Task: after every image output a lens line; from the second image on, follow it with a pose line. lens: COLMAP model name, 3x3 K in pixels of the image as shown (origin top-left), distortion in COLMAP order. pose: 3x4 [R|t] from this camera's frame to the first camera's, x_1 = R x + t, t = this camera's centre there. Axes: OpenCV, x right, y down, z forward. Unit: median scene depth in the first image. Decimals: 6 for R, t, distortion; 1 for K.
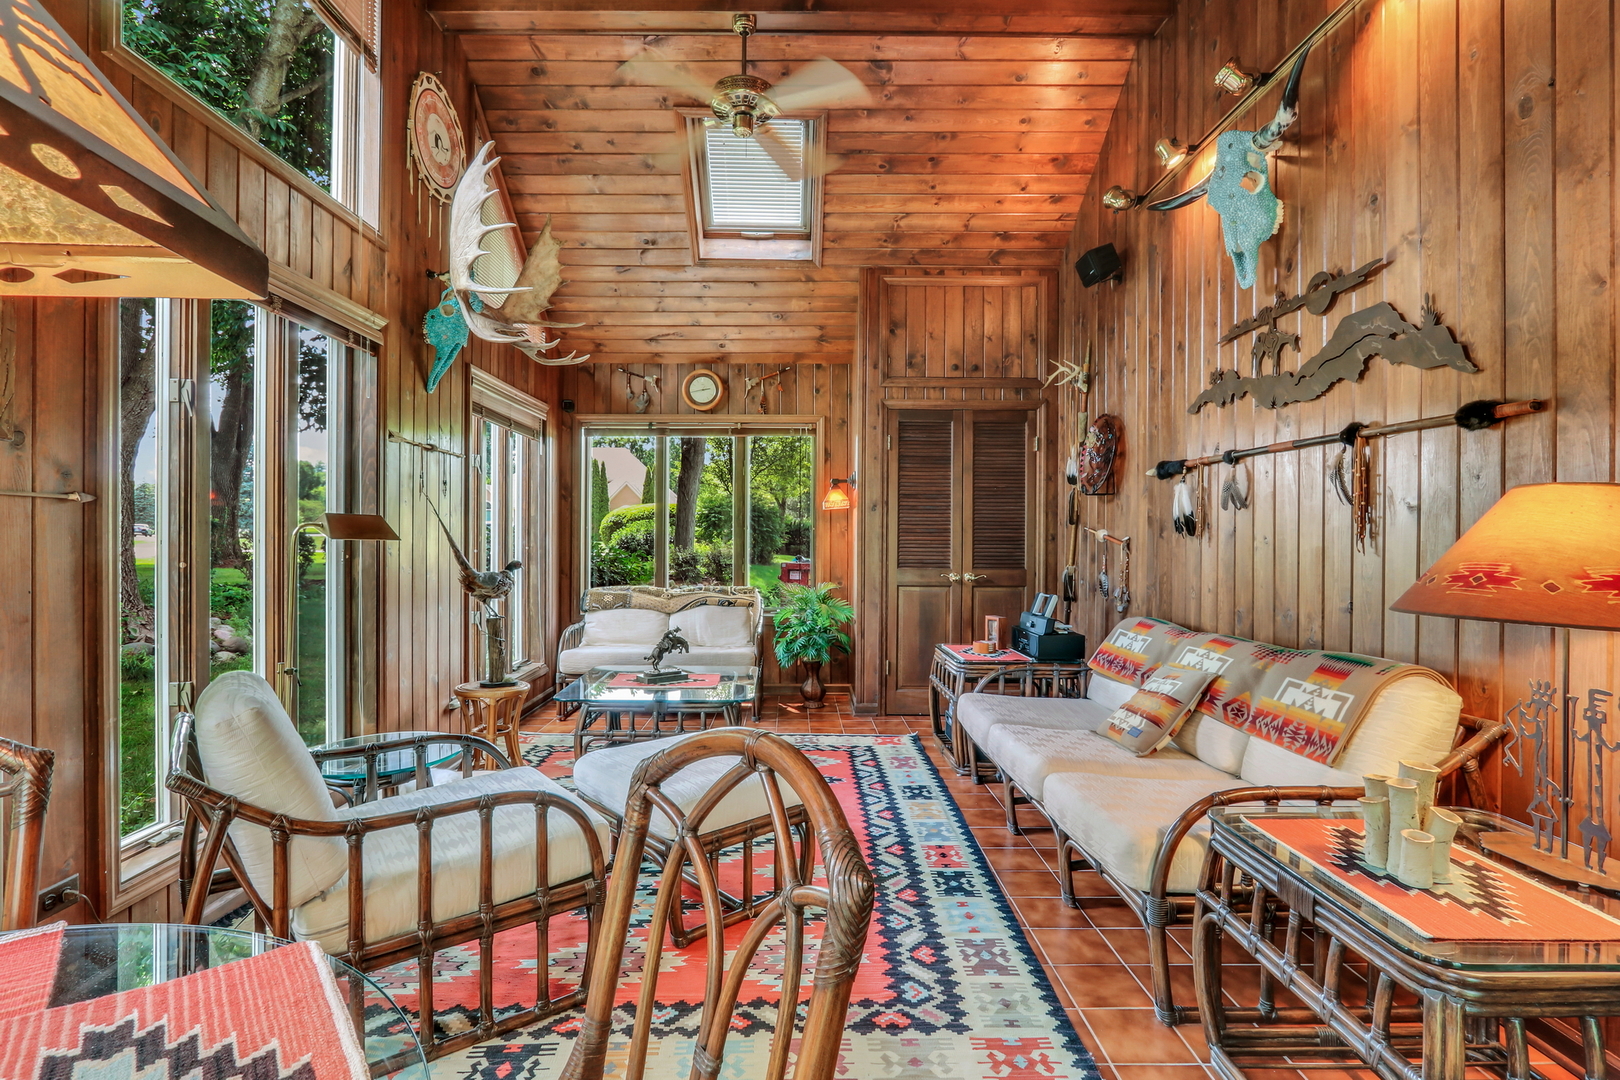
lens RADIAL K [[781.1, 0, 809.0], [0, 781.1, 535.1], [0, 0, 1]] dist [-0.004714, -0.000479]
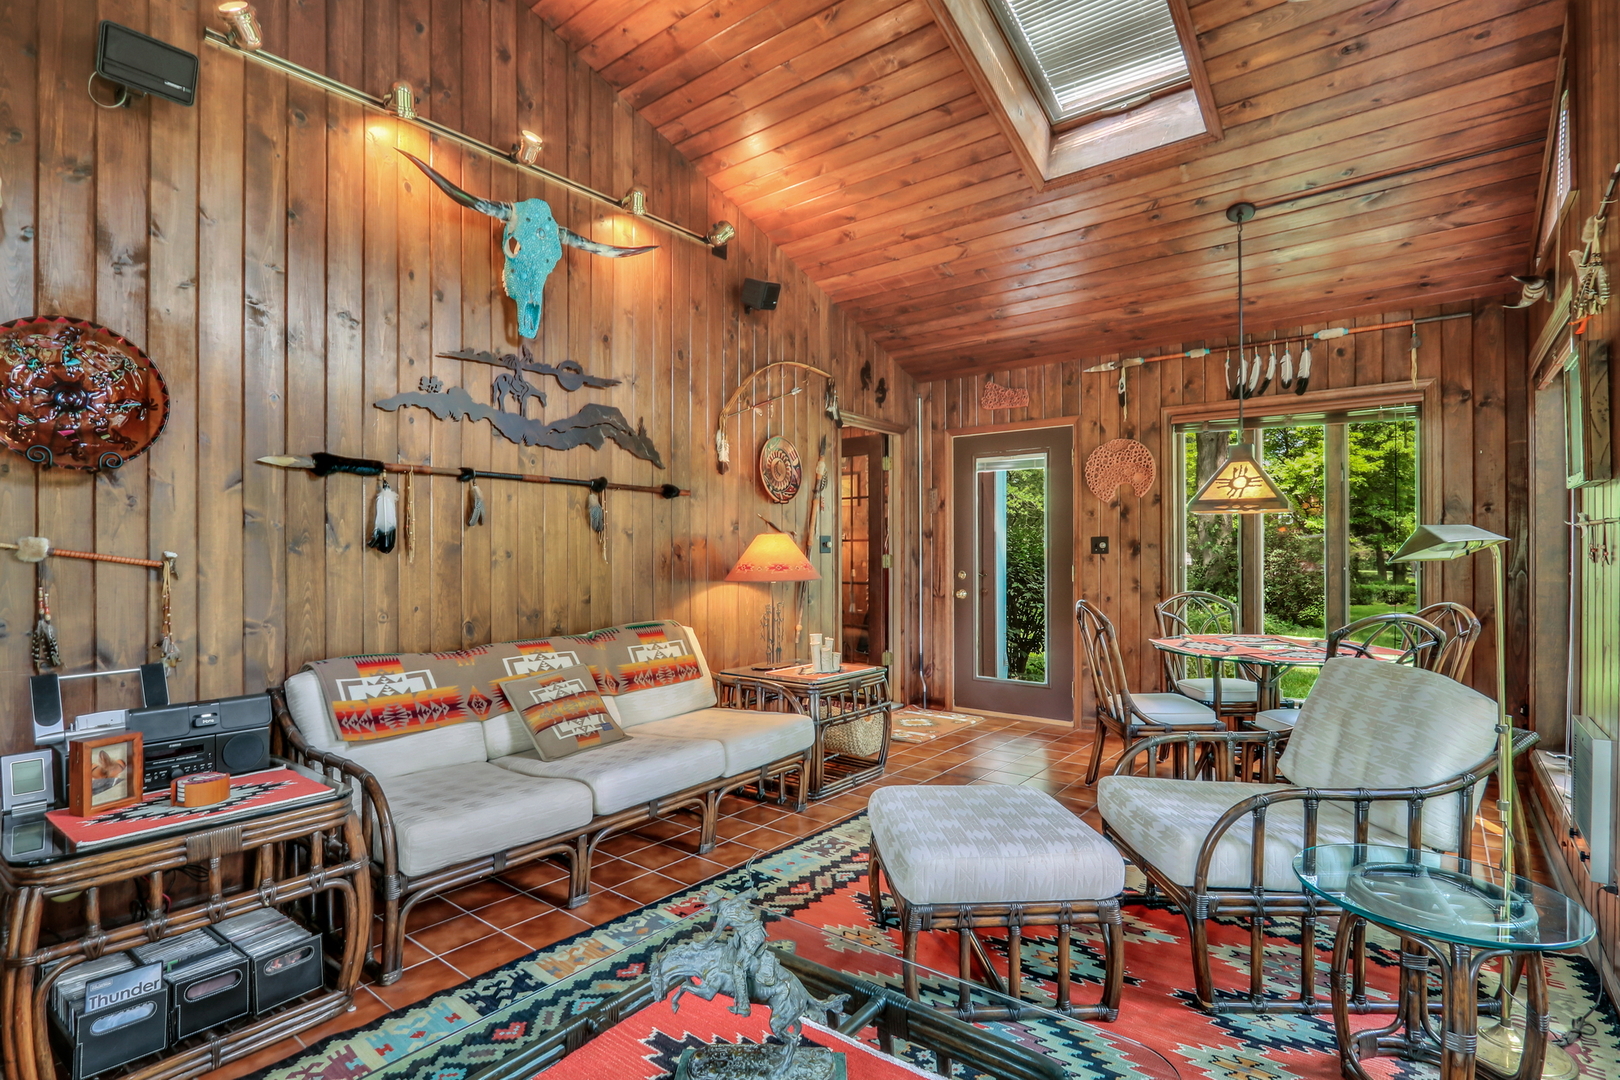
lens RADIAL K [[781.1, 0, 820.7], [0, 781.1, 550.2], [0, 0, 1]] dist [-0.004714, -0.000479]
pose [[-0.769182, -0.000492, 0.639030, -0.539564], [0.000045, 1.000000, 0.000825, -0.001731], [-0.639030, 0.000663, -0.769182, 1.690321]]
